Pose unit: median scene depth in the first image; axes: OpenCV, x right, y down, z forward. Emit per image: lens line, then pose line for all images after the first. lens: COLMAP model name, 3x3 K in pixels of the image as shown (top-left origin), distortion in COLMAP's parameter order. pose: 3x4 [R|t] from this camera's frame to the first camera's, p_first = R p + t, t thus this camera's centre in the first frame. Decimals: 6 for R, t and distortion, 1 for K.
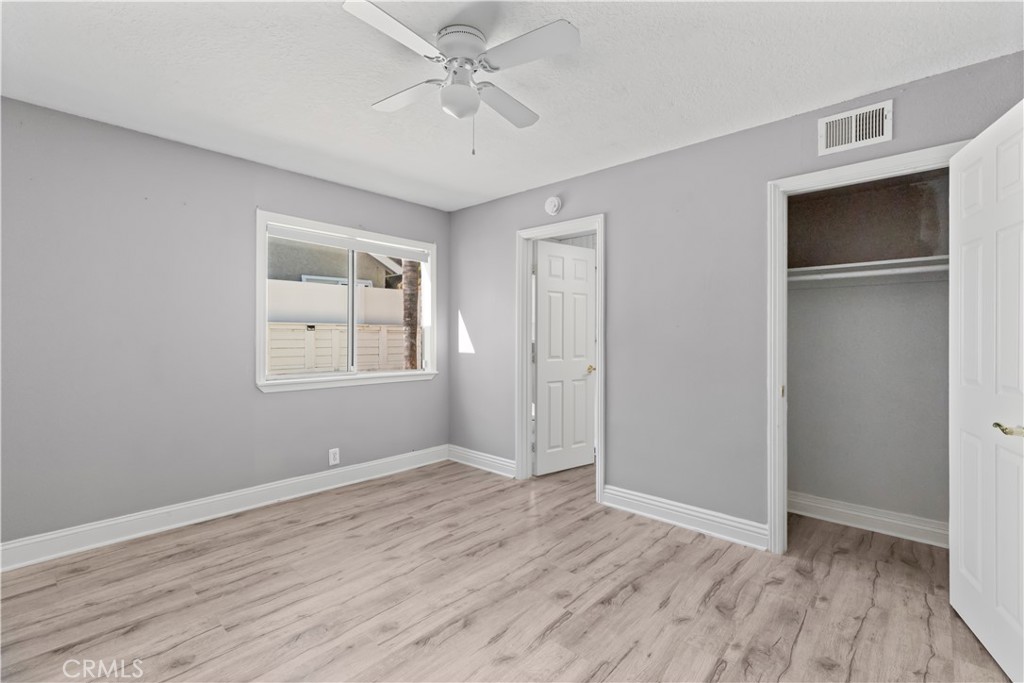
lens RADIAL K [[450.5, 0, 511.4], [0, 450.5, 338.4], [0, 0, 1]] dist [0.003187, 0.000342]
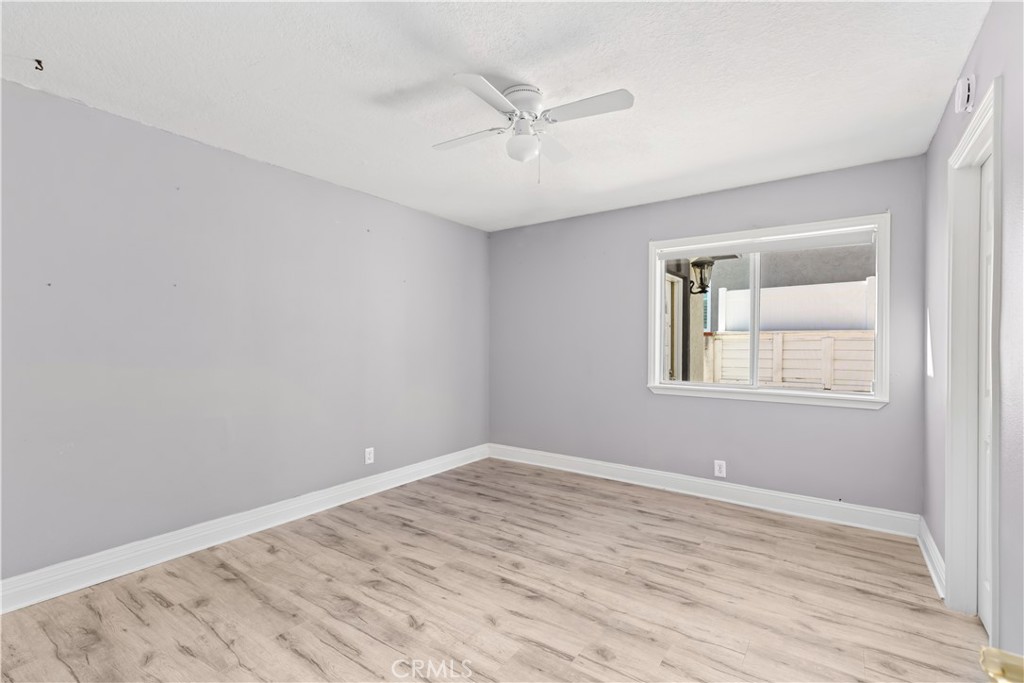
lens RADIAL K [[461.9, 0, 508.6], [0, 461.9, 346.4], [0, 0, 1]] dist [0.002658, 0.000135]
pose [[0.116264, 0.002684, -0.993215, 0.786575], [-0.009495, 0.999954, 0.001591, -0.003088], [0.993173, 0.009246, 0.116284, 0.595696]]
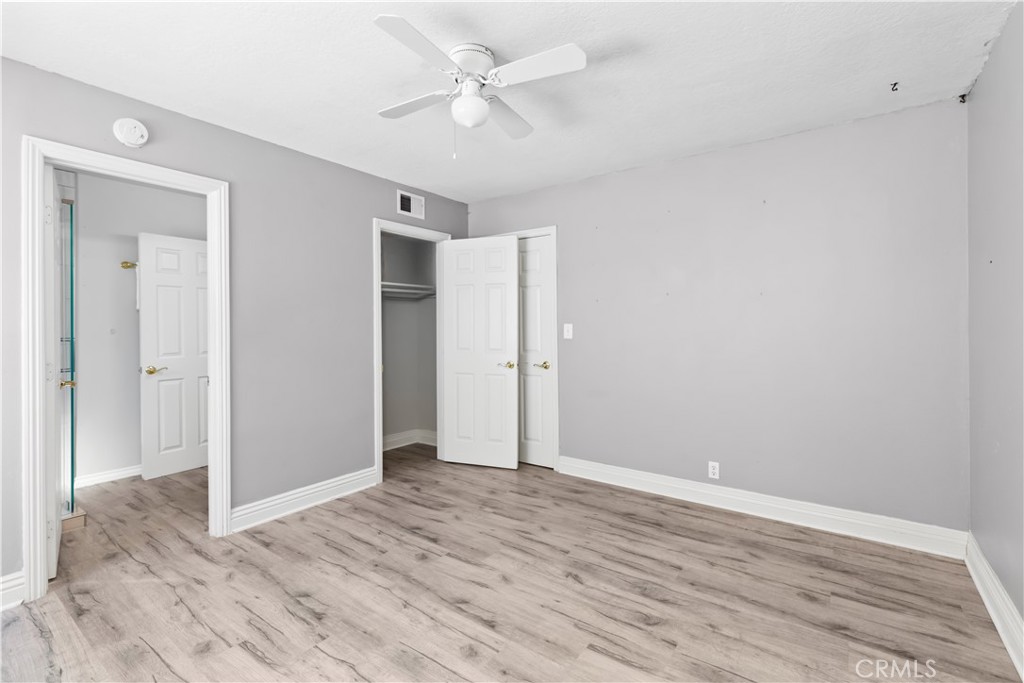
lens RADIAL K [[457.1, 0, 503.6], [0, 457.1, 332.2], [0, 0, 1]] dist [0.003777, 0.000383]
pose [[-0.088405, -0.010219, 0.996032, -0.872131], [0.011801, 0.999866, 0.011306, -0.007459], [-0.996015, 0.012754, -0.088272, 0.739303]]
